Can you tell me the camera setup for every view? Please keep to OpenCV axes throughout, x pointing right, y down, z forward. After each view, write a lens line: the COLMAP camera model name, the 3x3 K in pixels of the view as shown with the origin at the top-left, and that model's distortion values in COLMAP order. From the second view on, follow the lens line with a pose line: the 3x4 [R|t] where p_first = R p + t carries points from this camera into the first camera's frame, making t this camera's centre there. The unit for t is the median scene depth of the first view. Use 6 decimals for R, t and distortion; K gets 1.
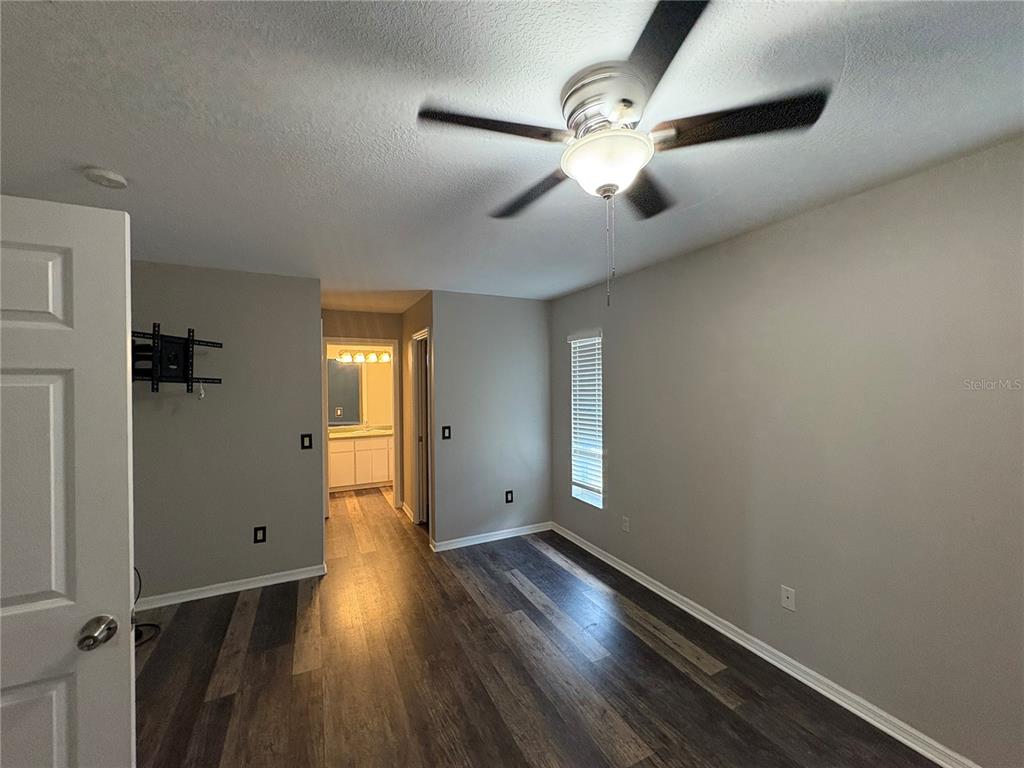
lens RADIAL K [[406.4, 0, 505.8], [0, 406.4, 383.7], [0, 0, 1]] dist [-0.000043, 0.000622]
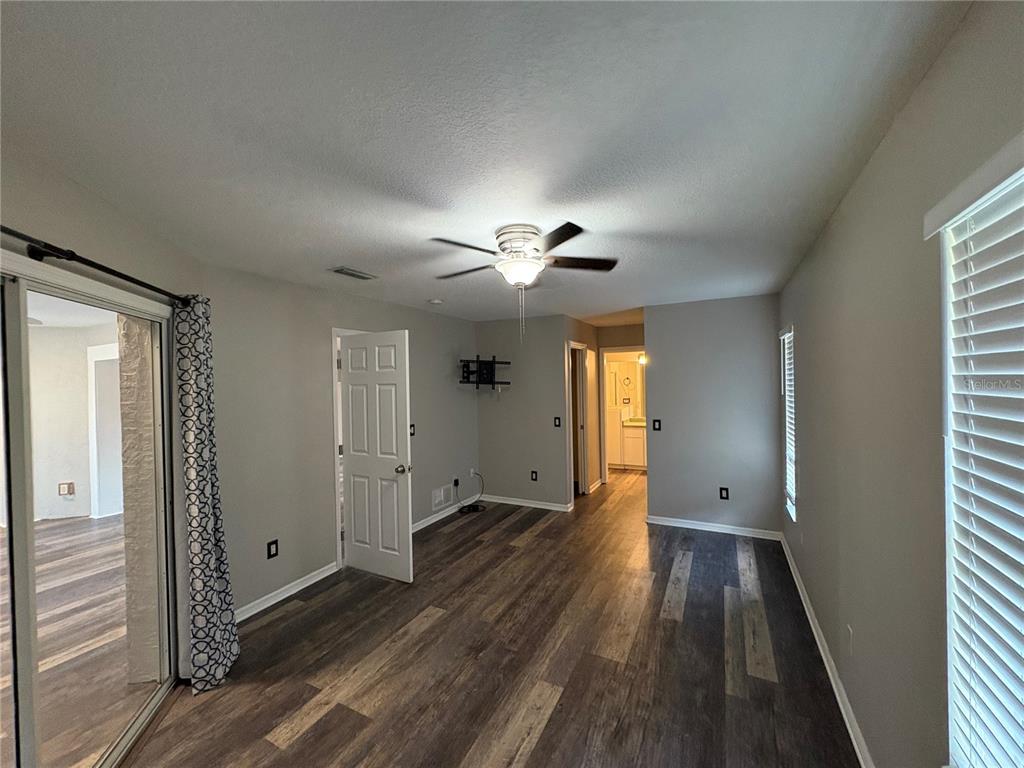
lens RADIAL K [[406.4, 0, 512.0], [0, 406.4, 386.4], [0, 0, 1]] dist [-0.000043, 0.000622]
pose [[0.595463, 0.006555, -0.803356, 0.793740], [0.009196, 0.999846, 0.014974, -0.020034], [0.803330, -0.016304, 0.595310, -0.056495]]
